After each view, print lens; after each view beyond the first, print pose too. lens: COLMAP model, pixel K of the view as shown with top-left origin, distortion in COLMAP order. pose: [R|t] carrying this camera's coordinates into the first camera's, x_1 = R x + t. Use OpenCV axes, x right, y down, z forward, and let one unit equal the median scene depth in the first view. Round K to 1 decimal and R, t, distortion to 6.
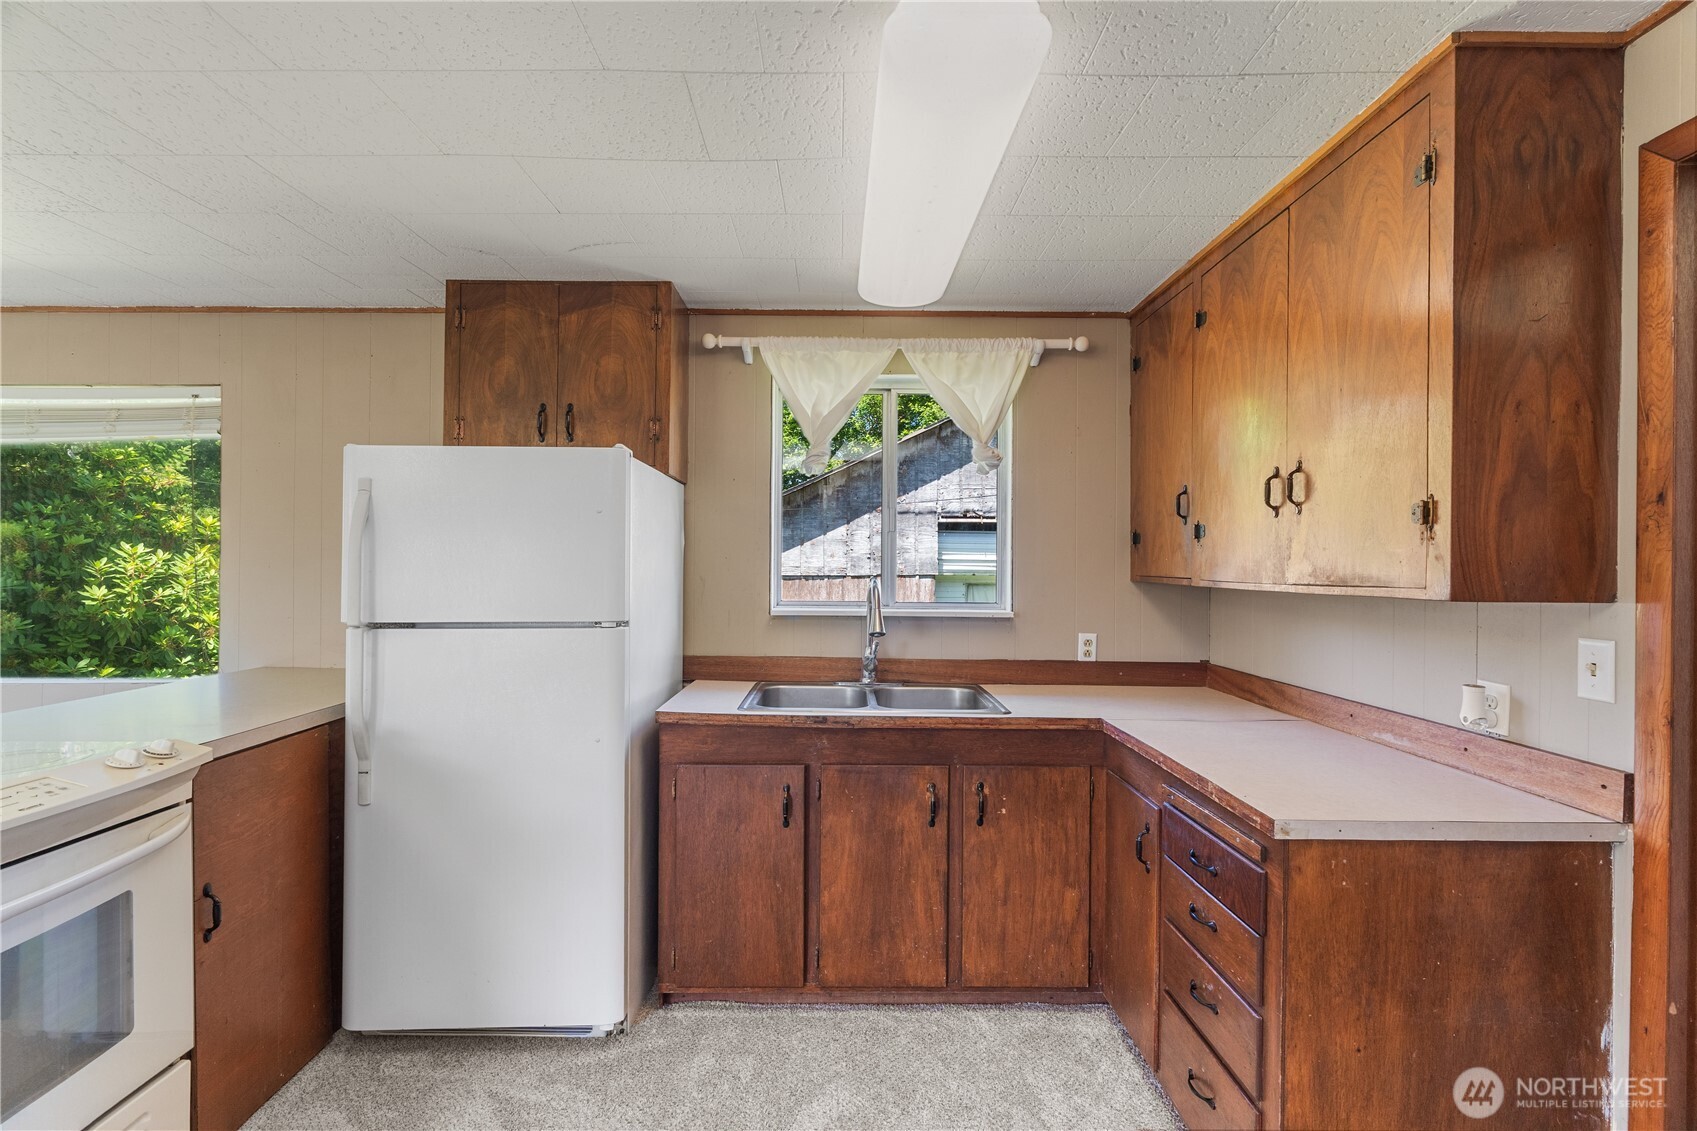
lens RADIAL K [[764.1, 0, 849.5], [0, 764.1, 564.5], [0, 0, 1]] dist [-0.007973, 0.003427]
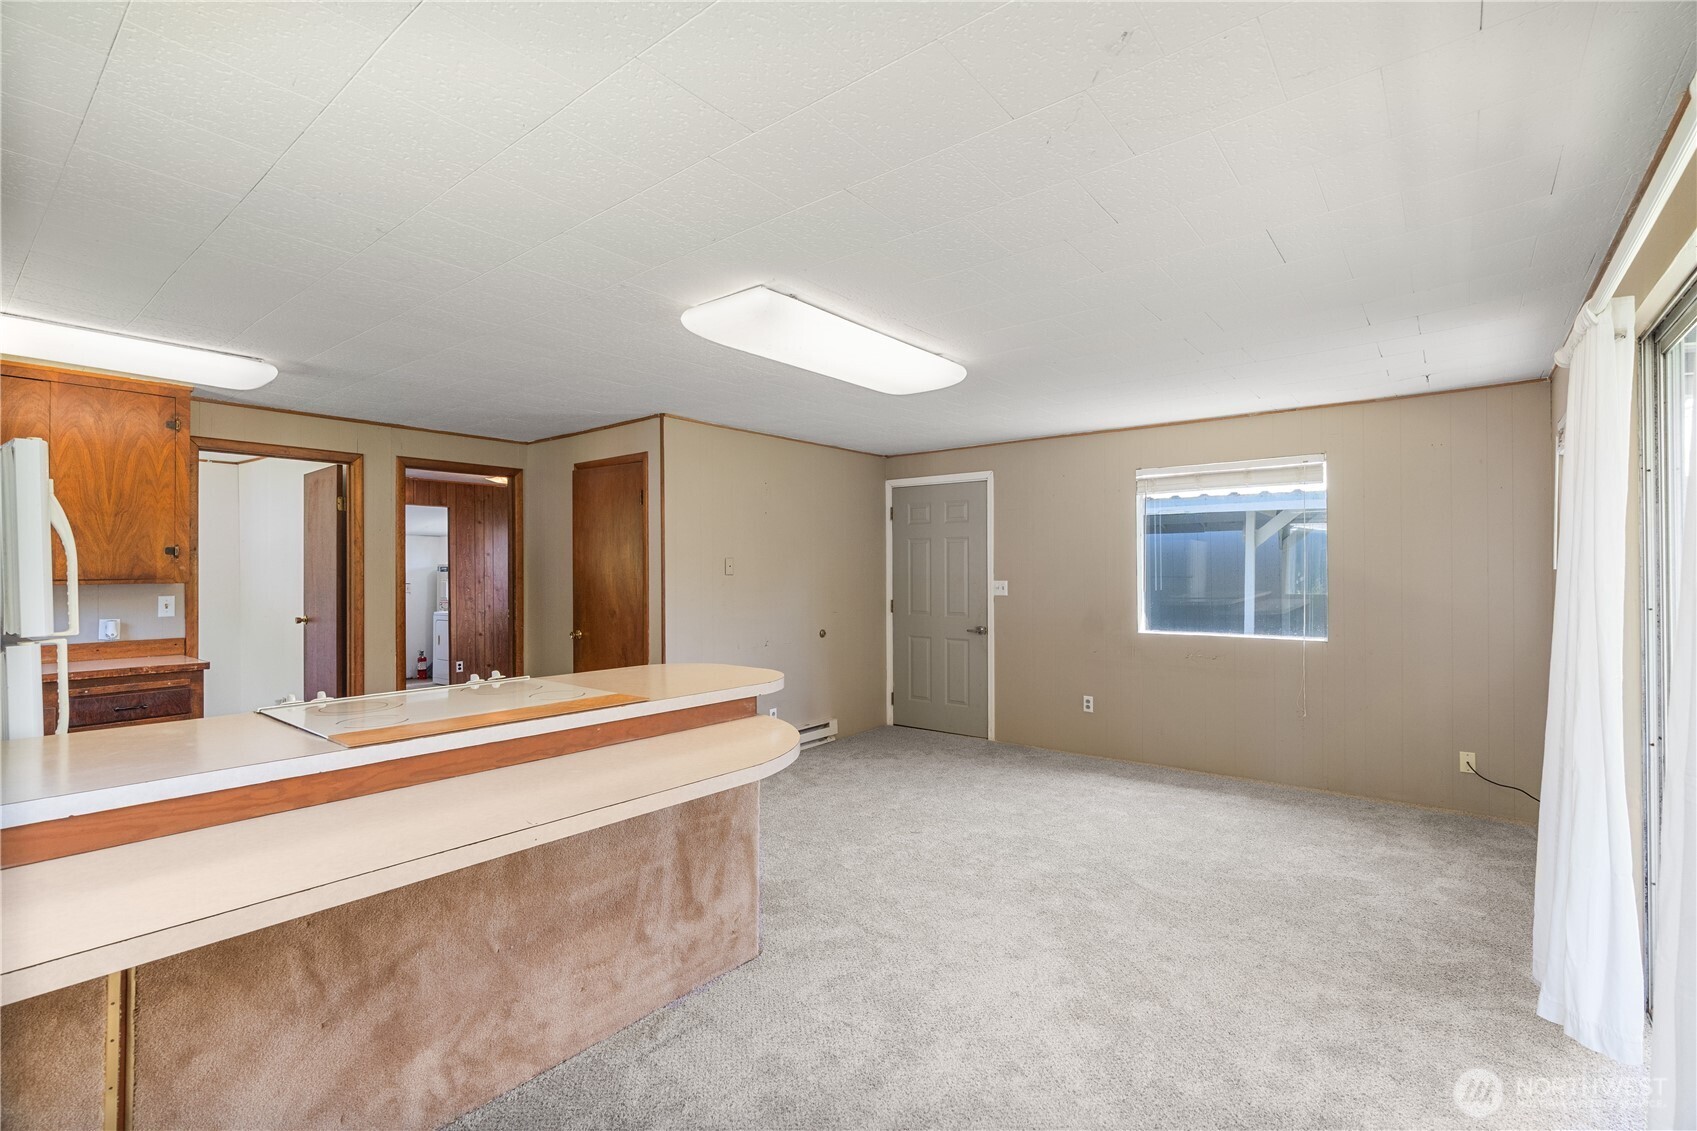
lens RADIAL K [[764.1, 0, 832.1], [0, 764.1, 564.3], [0, 0, 1]] dist [-0.007973, 0.003427]
pose [[-0.758680, -0.000802, 0.651463, -1.781069], [-0.003504, 0.999990, -0.002849, -0.014005], [-0.651454, -0.004444, -0.758675, 0.974551]]
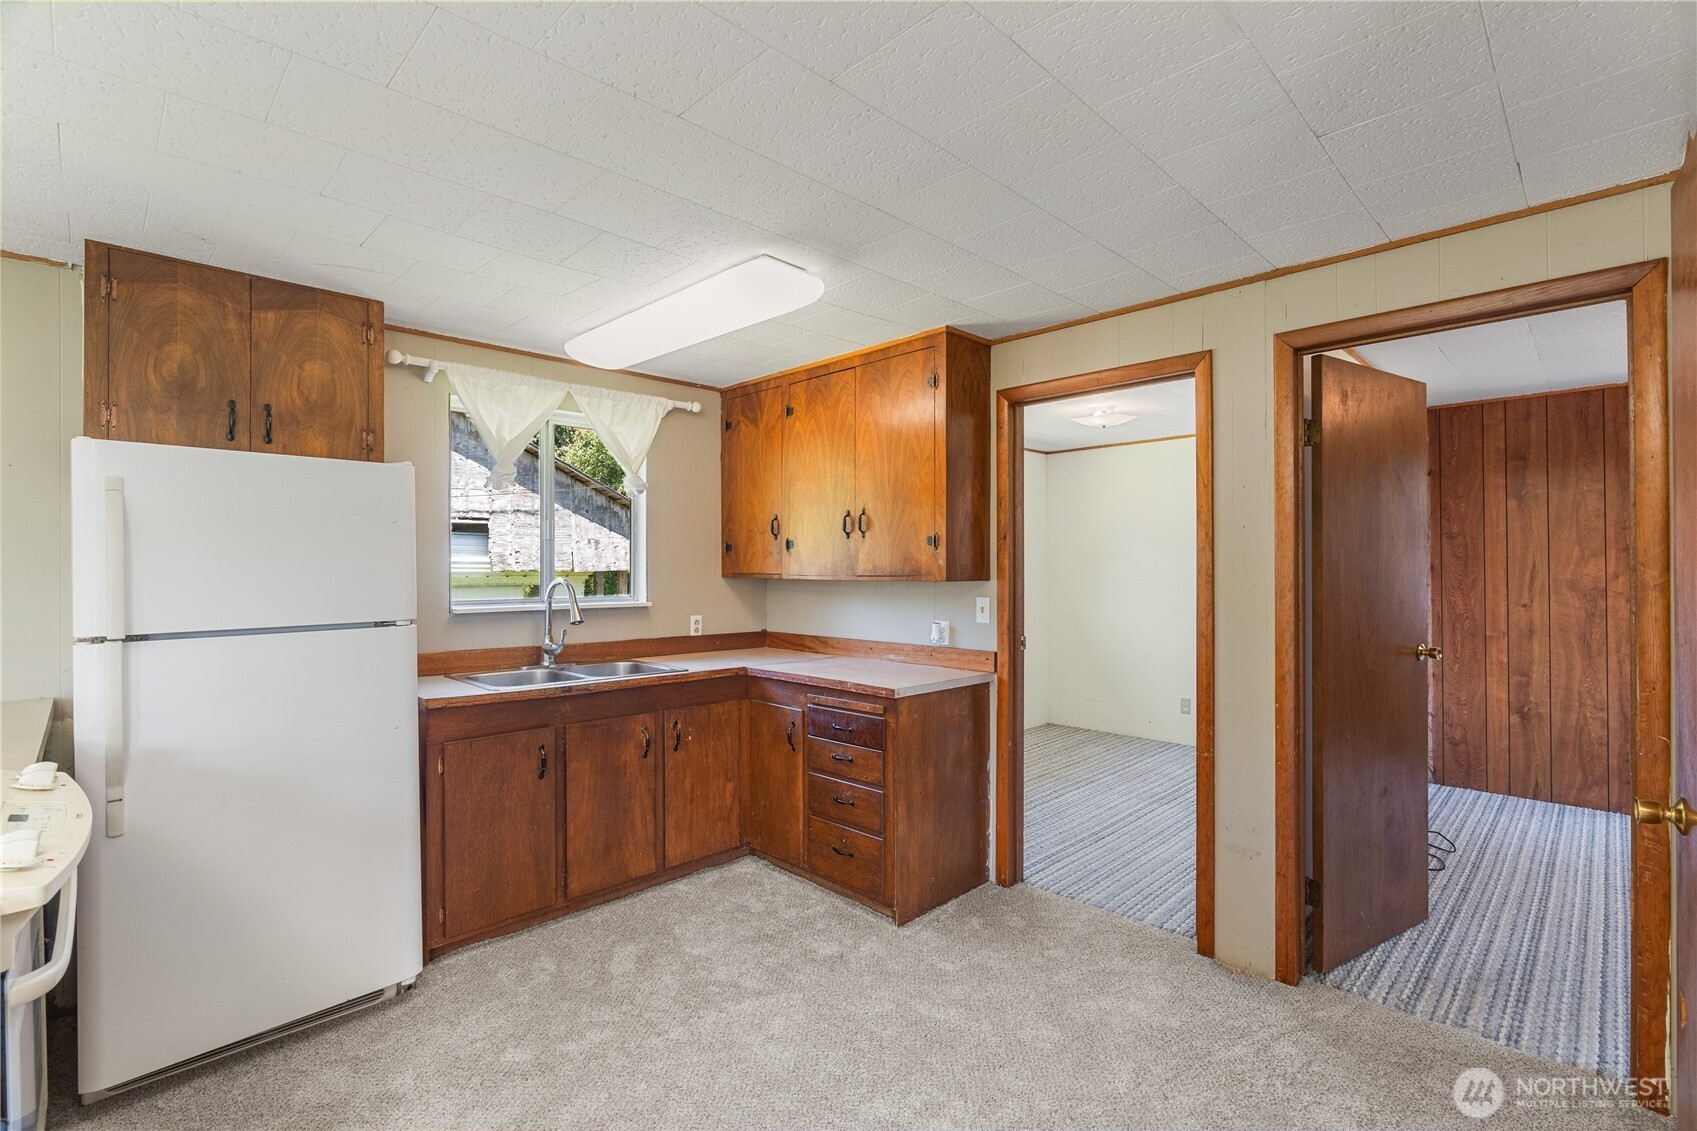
lens RADIAL K [[764.1, 0, 852.8], [0, 764.1, 563.8], [0, 0, 1]] dist [-0.007973, 0.003427]
pose [[0.714882, -0.005755, 0.699221, -0.580927], [0.006274, 0.999979, 0.001817, -0.005417], [-0.699217, 0.003088, 0.714903, -0.241021]]
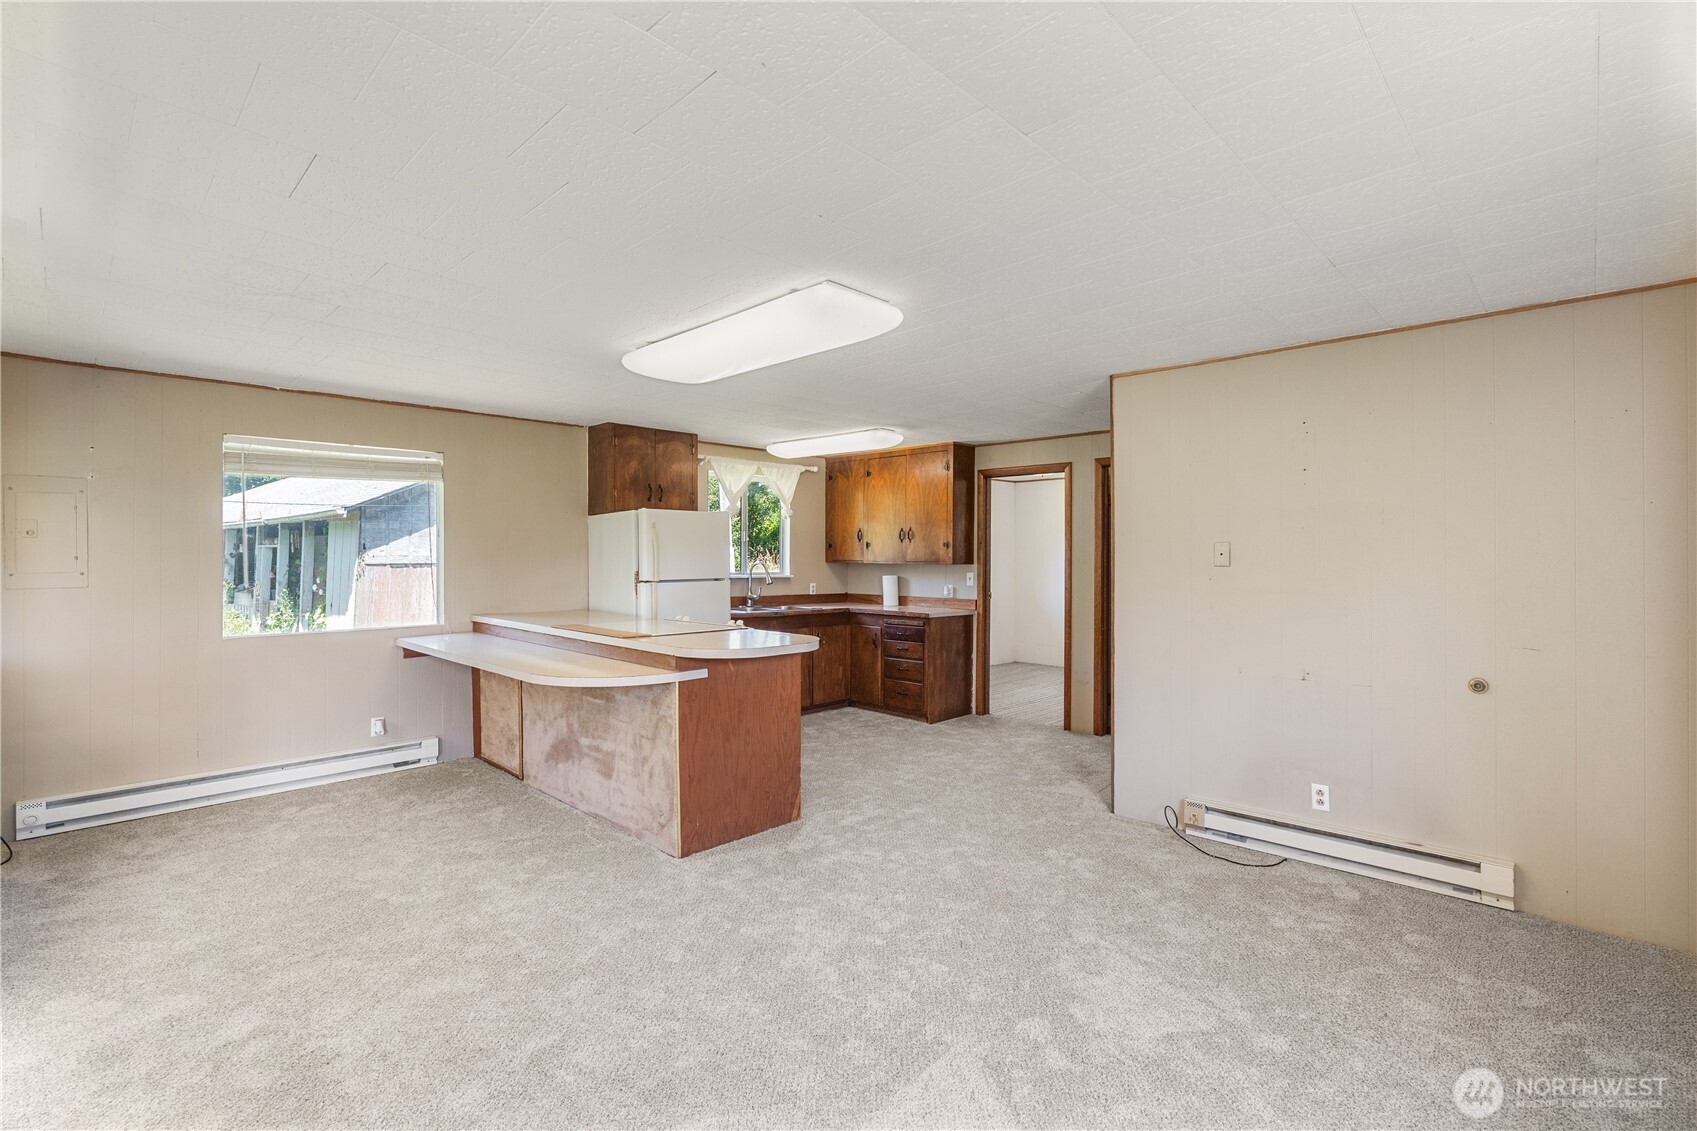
lens RADIAL K [[764.1, 0, 858.1], [0, 764.1, 559.5], [0, 0, 1]] dist [-0.007973, 0.003427]
pose [[0.702883, -0.005754, 0.711282, -1.758335], [-0.001647, 0.999951, 0.009717, -0.015241], [-0.711303, -0.008002, 0.702840, -1.116204]]
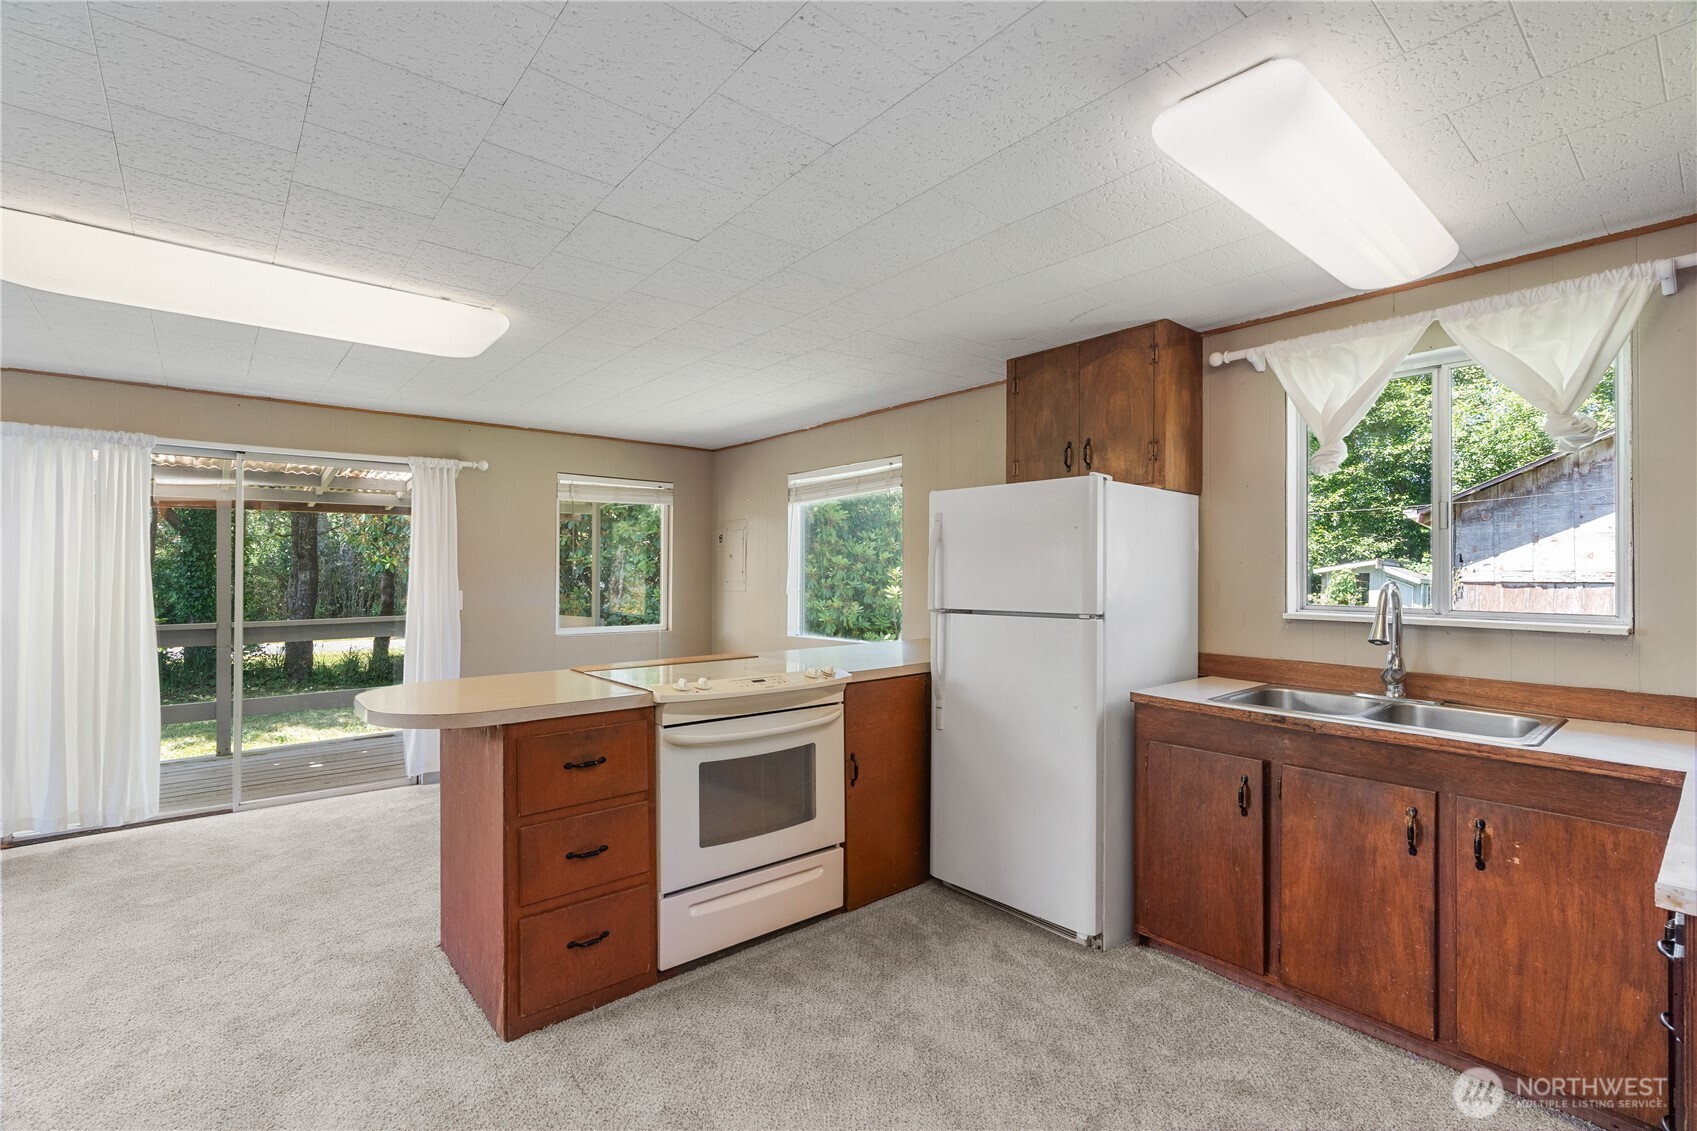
lens RADIAL K [[764.1, 0, 850.4], [0, 764.1, 563.4], [0, 0, 1]] dist [-0.007973, 0.003427]
pose [[0.637685, -0.012251, -0.770200, 0.382210], [0.005343, 0.999920, -0.011481, 0.003422], [0.770279, 0.003206, 0.637699, -0.092905]]
